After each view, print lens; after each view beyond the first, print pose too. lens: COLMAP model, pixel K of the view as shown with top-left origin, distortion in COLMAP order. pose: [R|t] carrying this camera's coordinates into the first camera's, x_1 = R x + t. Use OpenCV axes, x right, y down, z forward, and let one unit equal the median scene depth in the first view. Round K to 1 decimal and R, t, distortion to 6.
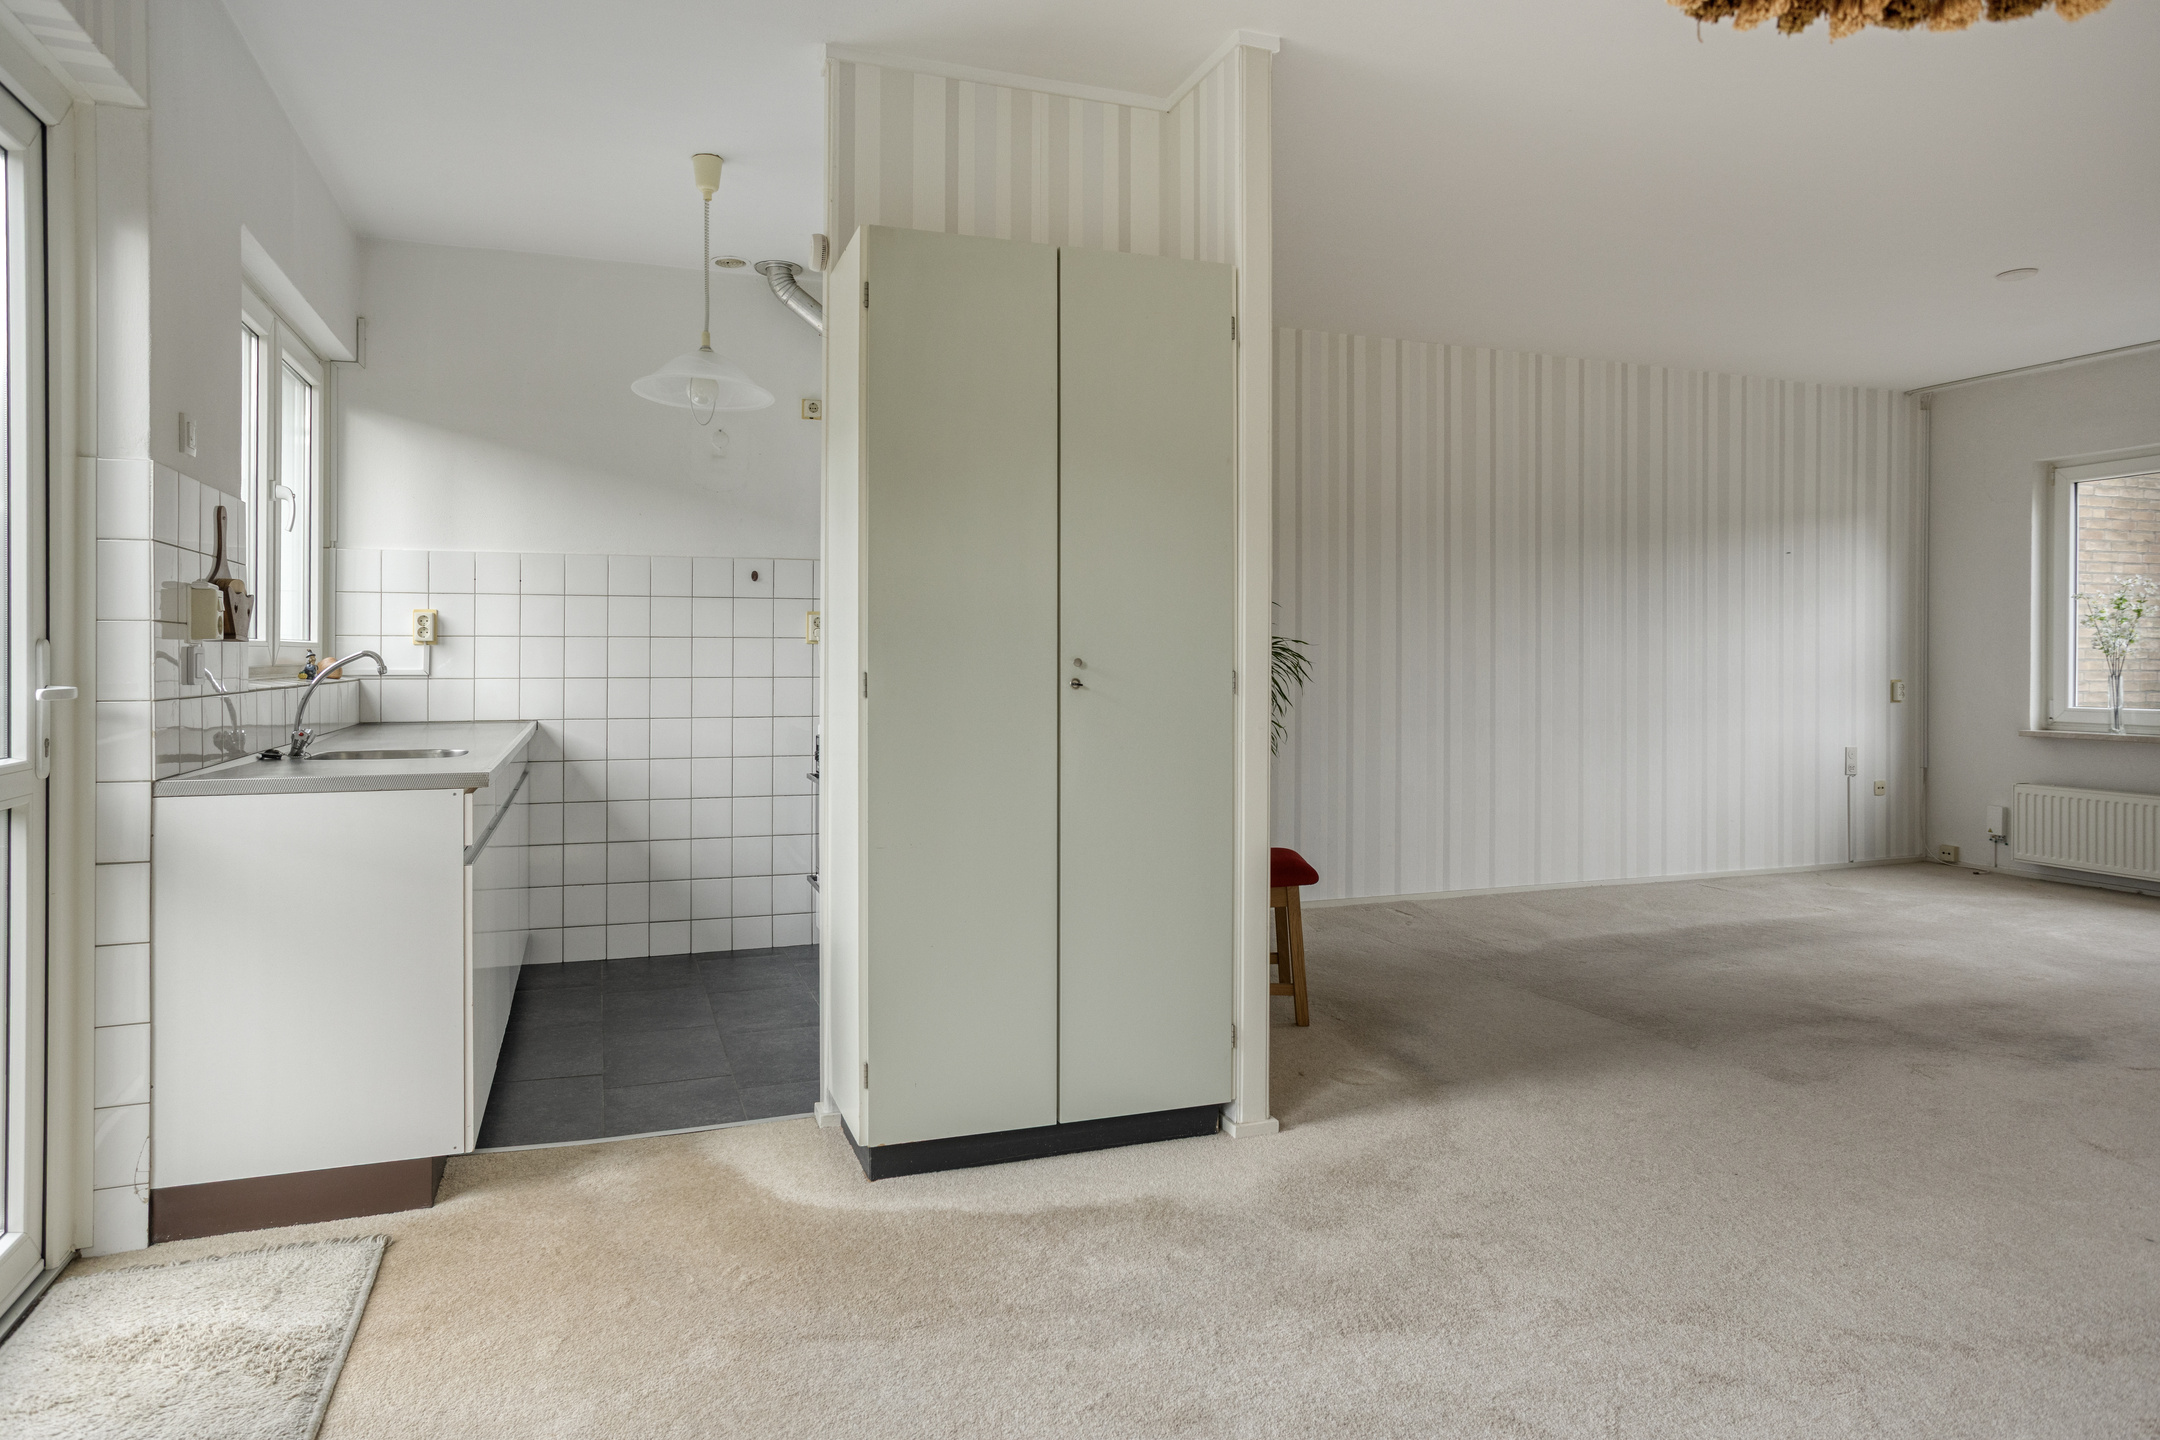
lens RADIAL K [[1300.2, 0, 1059.3], [0, 1300.2, 655.0], [0, 0, 1]] dist [-0.019712, 0.012028]
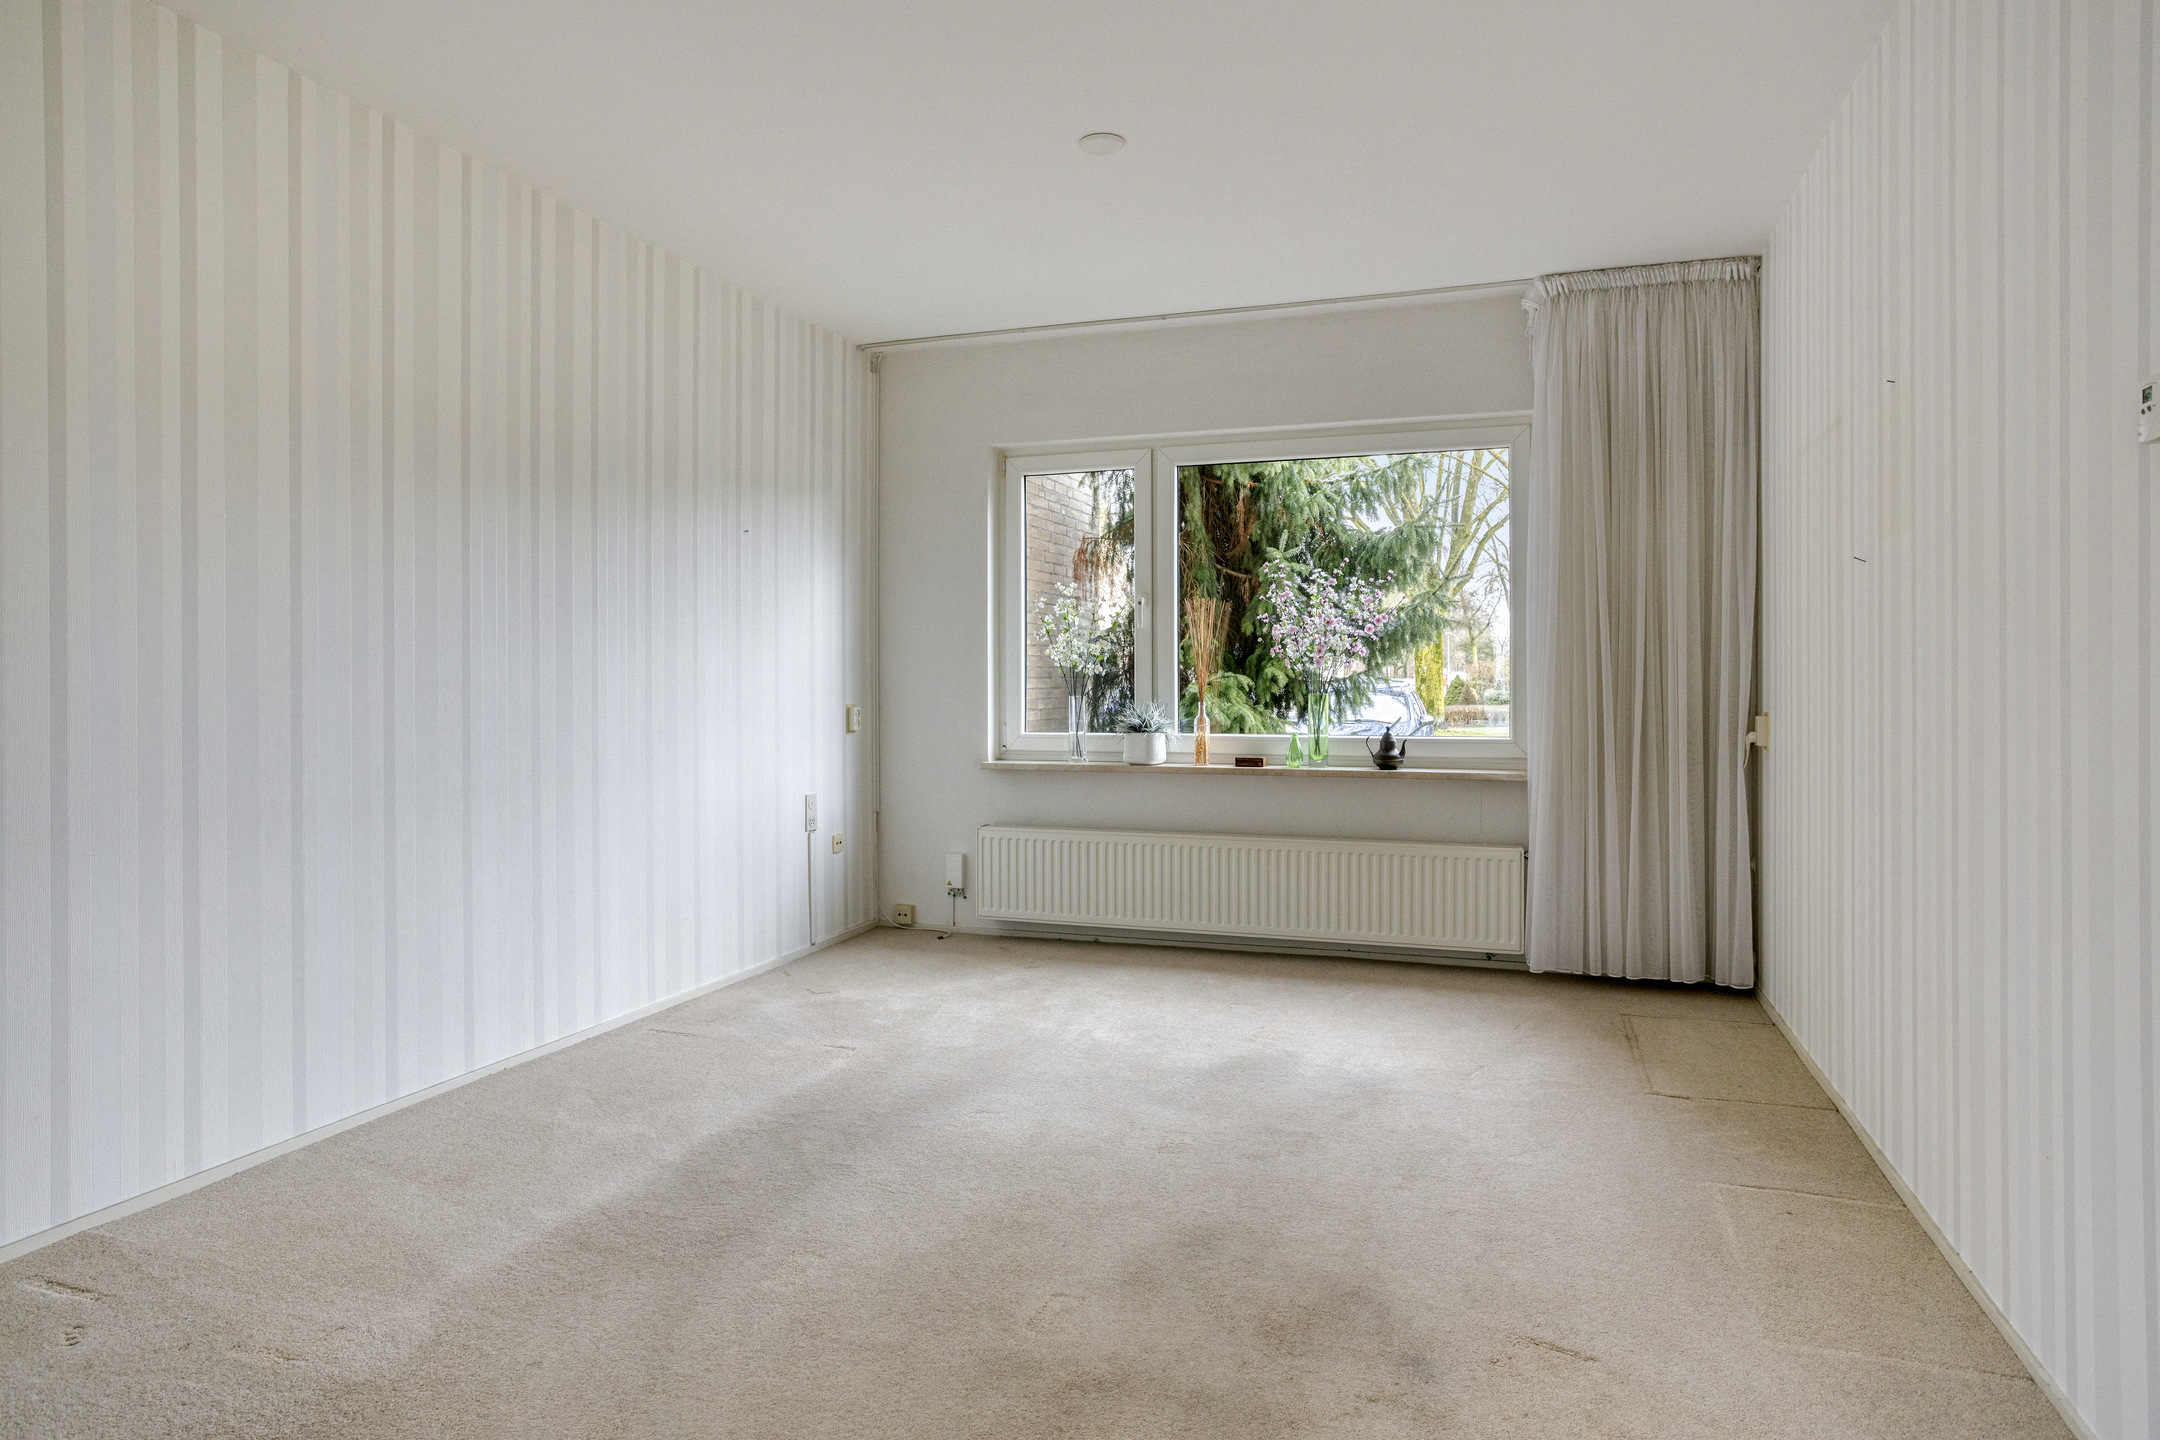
lens RADIAL K [[1300.2, 0, 1062.1], [0, 1300.2, 682.7], [0, 0, 1]] dist [-0.019712, 0.012028]
pose [[0.649673, -0.006113, 0.760189, 0.129788], [0.002184, 0.999979, 0.006175, 0.001016], [-0.760210, -0.002352, 0.649673, 0.400125]]
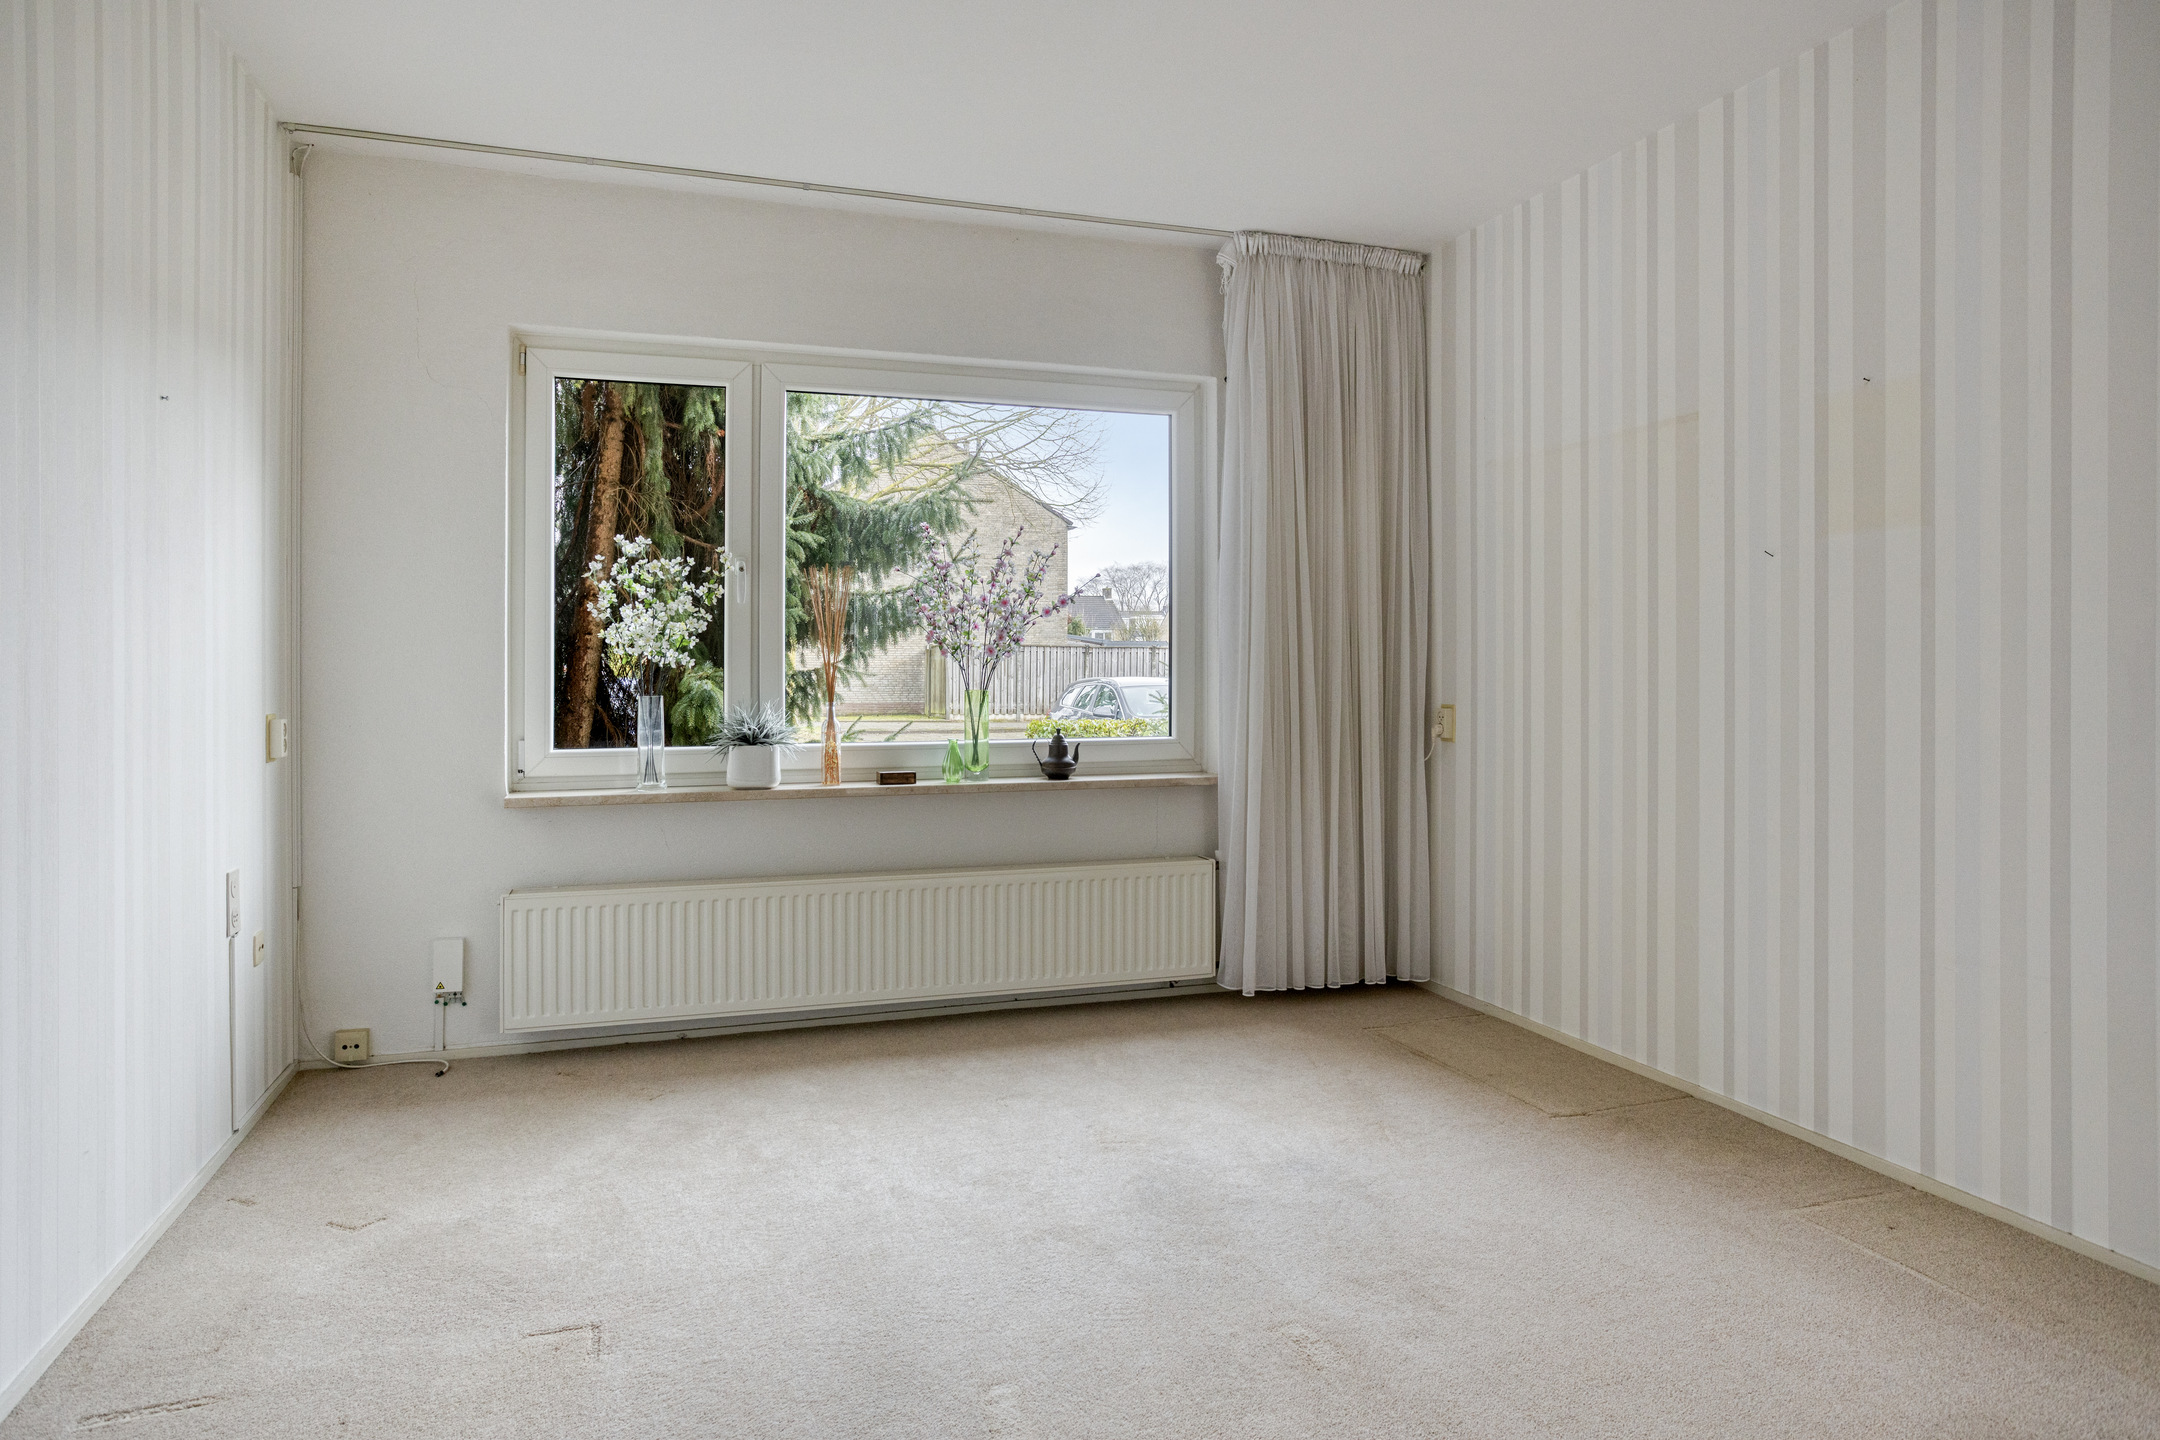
lens RADIAL K [[1300.2, 0, 1085.8], [0, 1300.2, 672.4], [0, 0, 1]] dist [-0.019712, 0.012028]
pose [[0.035420, -0.002013, 0.999370, 0.188539], [-0.000045, 0.999998, 0.002016, 0.002785], [-0.999373, -0.000117, 0.035420, 0.714703]]
